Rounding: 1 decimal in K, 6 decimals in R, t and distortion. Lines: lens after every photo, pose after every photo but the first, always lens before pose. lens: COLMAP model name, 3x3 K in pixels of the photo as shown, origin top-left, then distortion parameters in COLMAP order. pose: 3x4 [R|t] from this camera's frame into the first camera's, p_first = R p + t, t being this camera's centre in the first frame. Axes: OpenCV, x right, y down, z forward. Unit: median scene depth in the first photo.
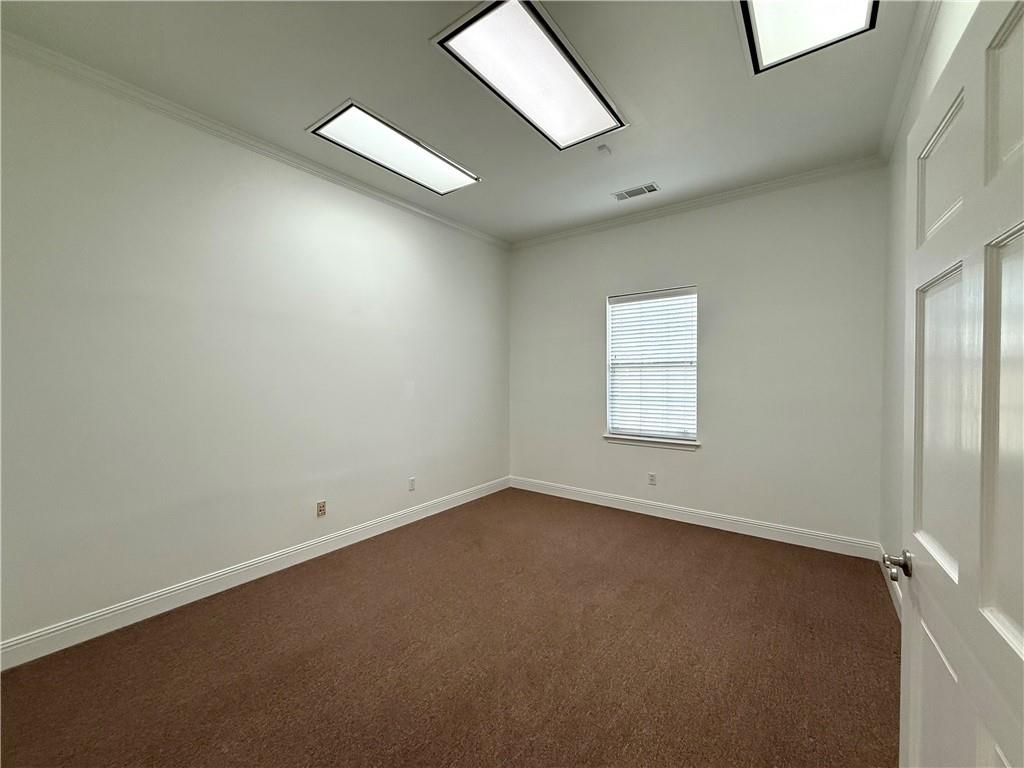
lens RADIAL K [[407.4, 0, 509.7], [0, 407.4, 384.7], [0, 0, 1]] dist [0.000386, 0.000226]
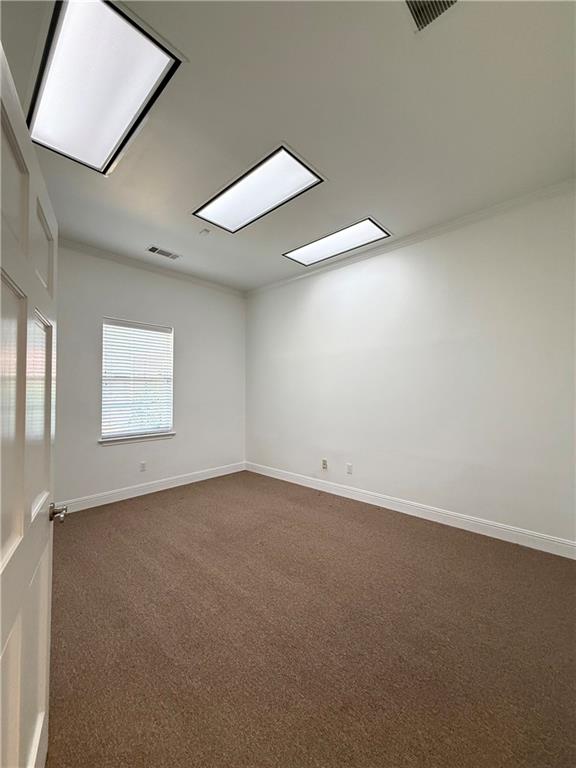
lens RADIAL K [[305.6, 0, 288.4], [0, 305.6, 382.5], [0, 0, 1]] dist [0.000386, 0.000226]
pose [[0.102622, 0.027627, 0.994337, -0.603920], [0.020440, 0.999345, -0.029876, 0.001969], [-0.994510, 0.023390, 0.101990, 0.449604]]
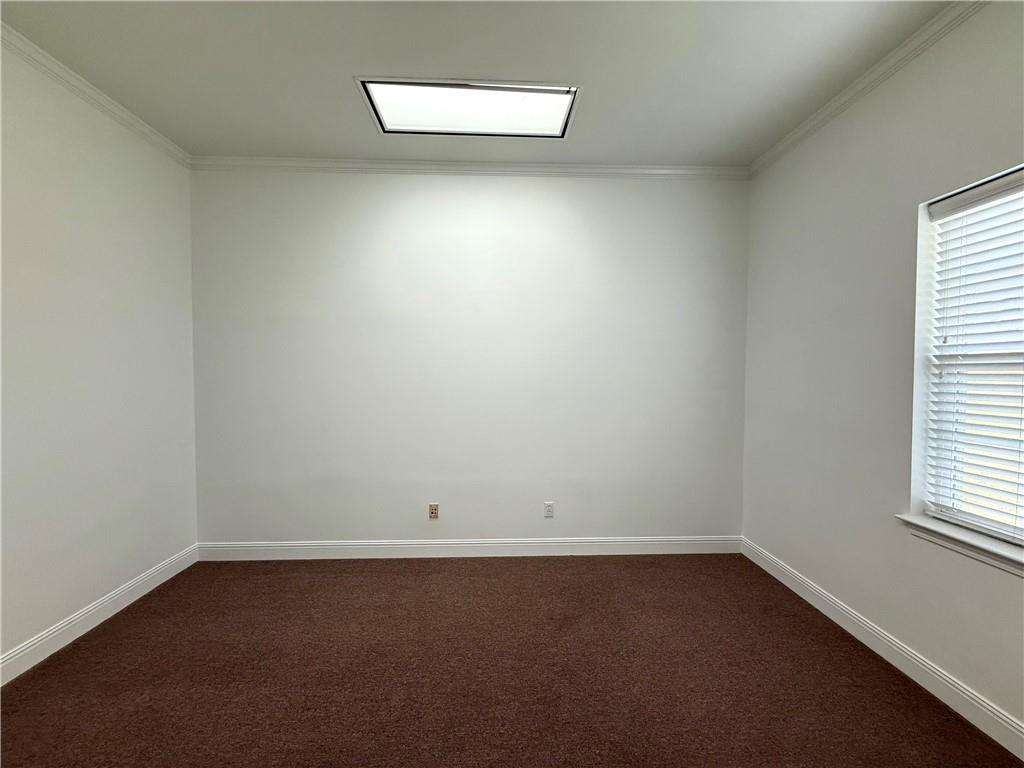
lens RADIAL K [[407.4, 0, 509.7], [0, 407.4, 384.7], [0, 0, 1]] dist [0.000386, 0.000226]
pose [[0.632167, 0.029368, -0.774275, 0.335748], [-0.022537, 0.999556, 0.019511, -0.022068], [0.774504, 0.005116, 0.632548, 0.416933]]
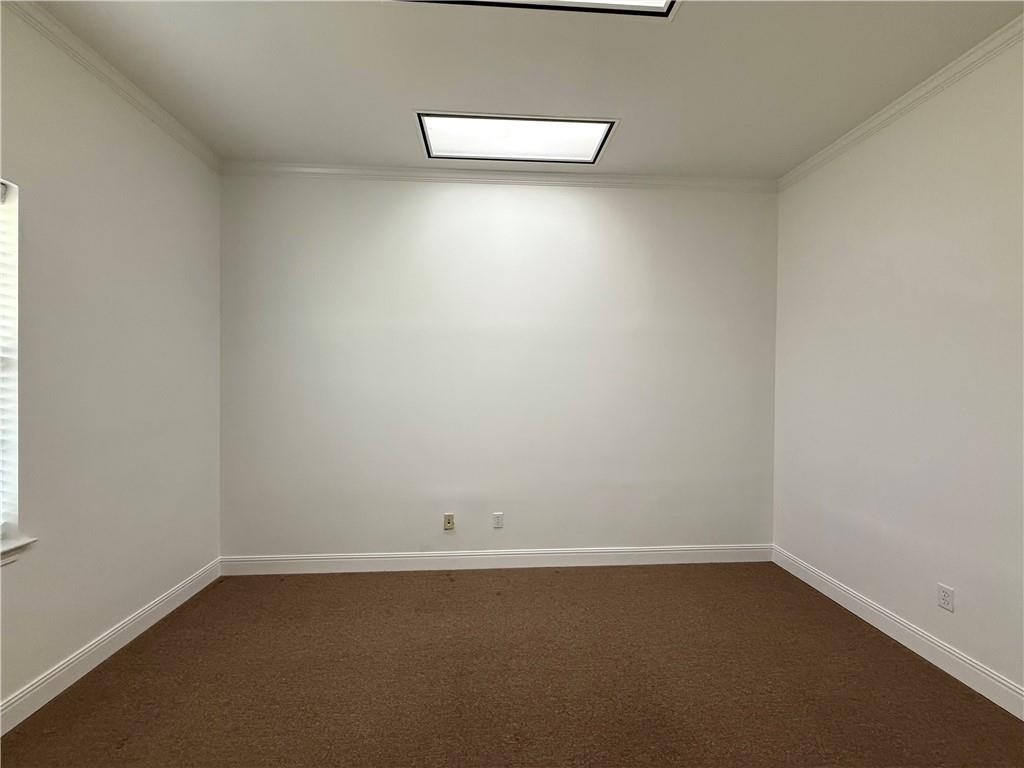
lens RADIAL K [[407.4, 0, 509.7], [0, 407.4, 384.7], [0, 0, 1]] dist [0.000386, 0.000226]
pose [[-0.652743, -0.005035, 0.757563, -0.219758], [0.011475, 0.999797, 0.016532, -0.027457], [-0.757493, 0.019484, -0.652553, 0.864278]]
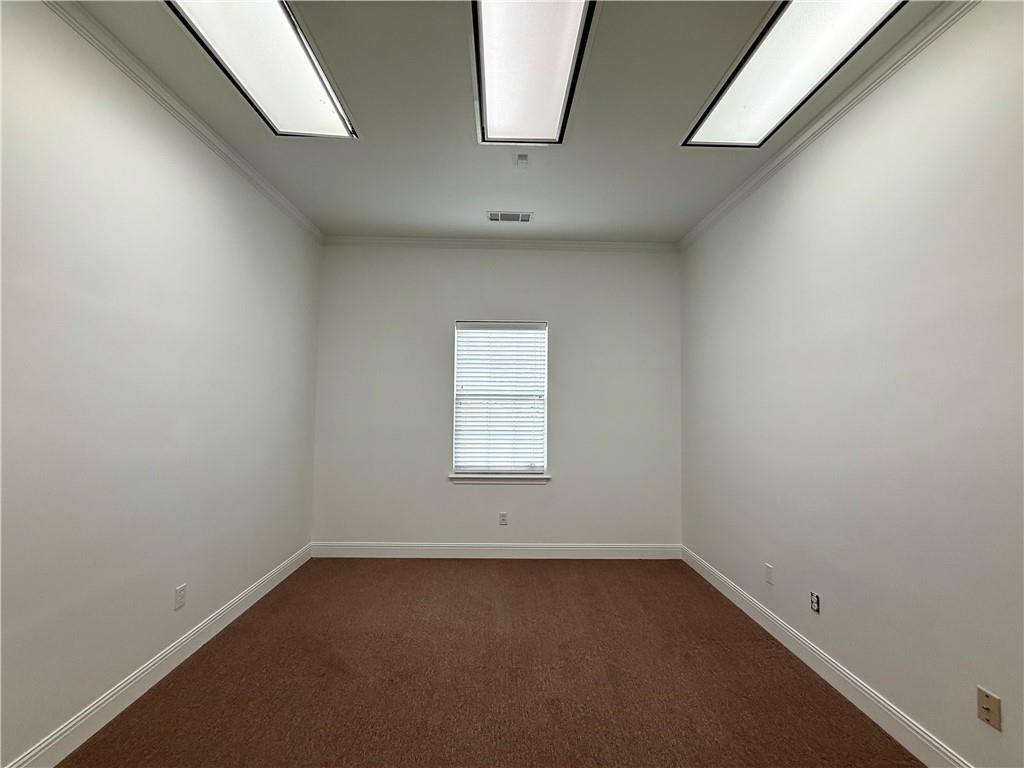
lens RADIAL K [[407.4, 0, 509.7], [0, 407.4, 384.7], [0, 0, 1]] dist [0.000386, 0.000226]
pose [[0.784594, 0.041592, 0.618613, -0.242614], [-0.002595, 0.997959, -0.063805, -0.018040], [-0.620005, 0.048456, 0.783100, 0.249401]]
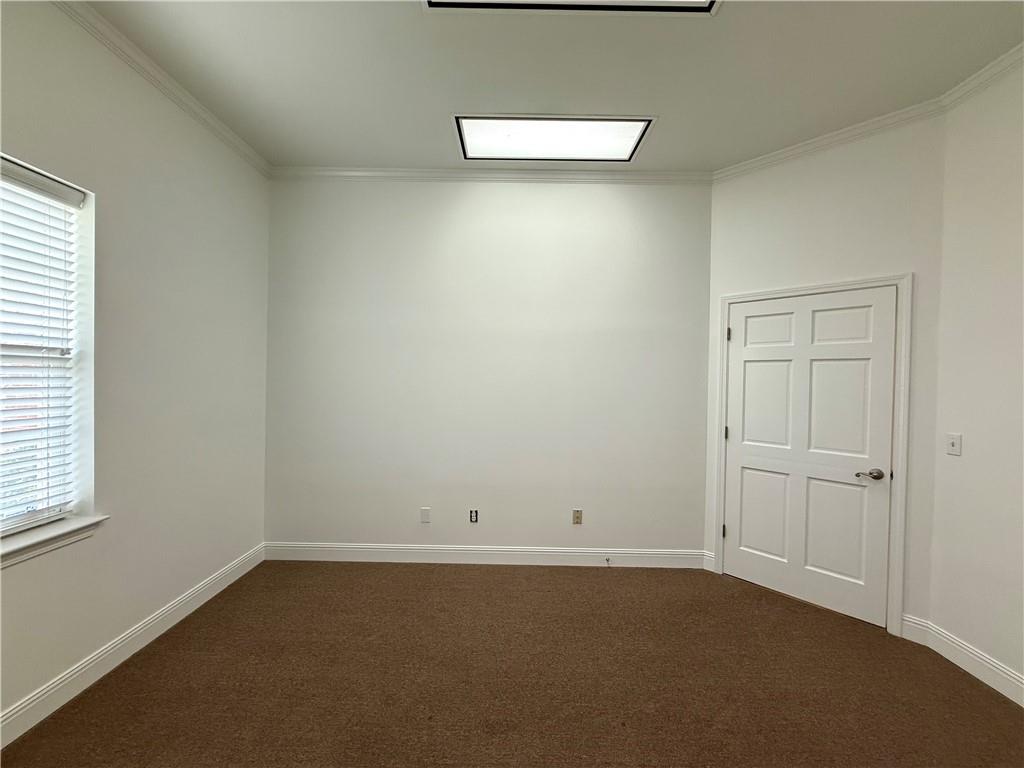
lens RADIAL K [[415.7, 0, 513.0], [0, 415.7, 380.9], [0, 0, 1]] dist [0.015477, 0.000089]
pose [[-0.596737, -0.011067, 0.802361, -0.240200], [-0.000637, 0.999911, 0.013319, -0.027776], [-0.802437, 0.007437, -0.596691, 0.879652]]
